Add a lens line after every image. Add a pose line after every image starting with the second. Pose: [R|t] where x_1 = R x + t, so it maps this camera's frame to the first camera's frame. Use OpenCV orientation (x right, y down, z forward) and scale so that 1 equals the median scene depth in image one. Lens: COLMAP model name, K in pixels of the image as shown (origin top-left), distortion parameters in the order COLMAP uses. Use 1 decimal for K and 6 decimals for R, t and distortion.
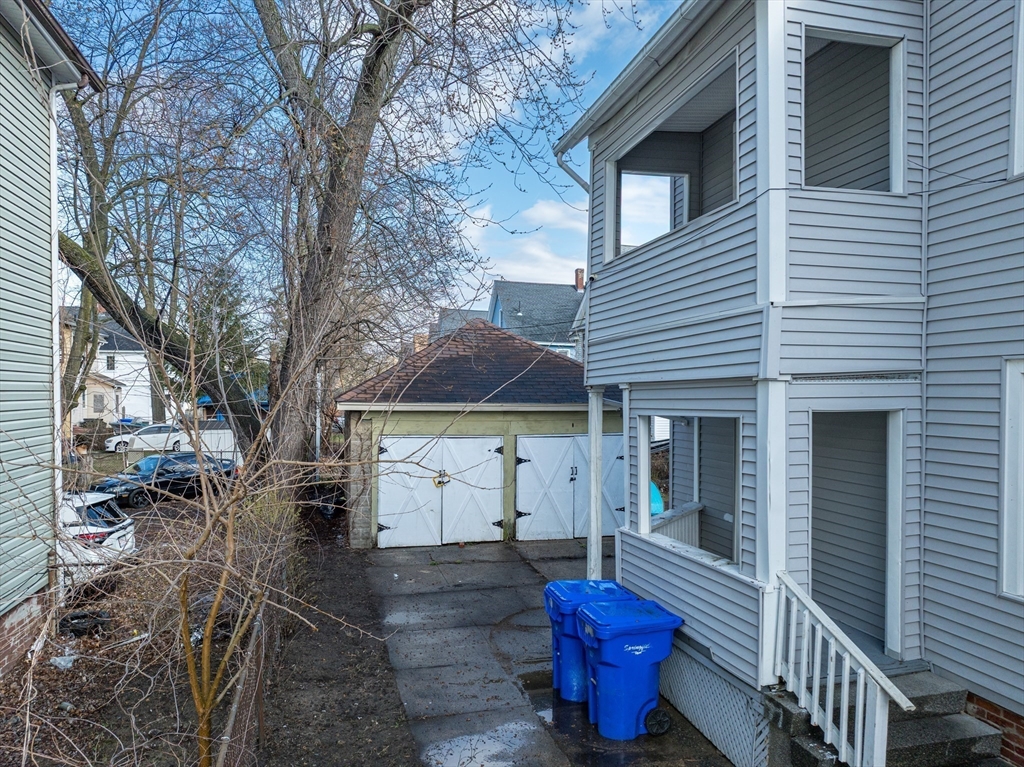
lens RADIAL K [[726.0, 0, 516.1], [0, 726.0, 393.3], [0, 0, 1]] dist [0.005976, -0.001775]
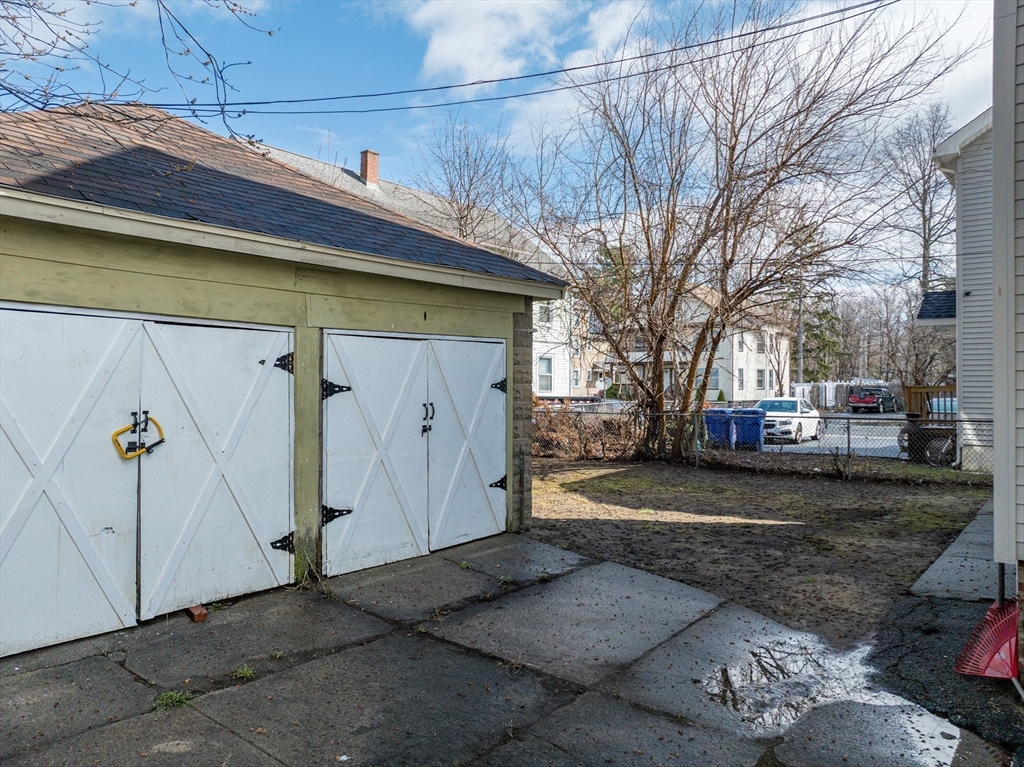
lens RADIAL K [[726.0, 0, 509.4], [0, 726.0, 381.2], [0, 0, 1]] dist [0.005976, -0.001775]
pose [[0.812709, 0.000657, 0.582670, -0.158157], [-0.001851, 0.999997, 0.001454, 0.088280], [-0.582668, -0.002260, 0.812707, 0.595347]]
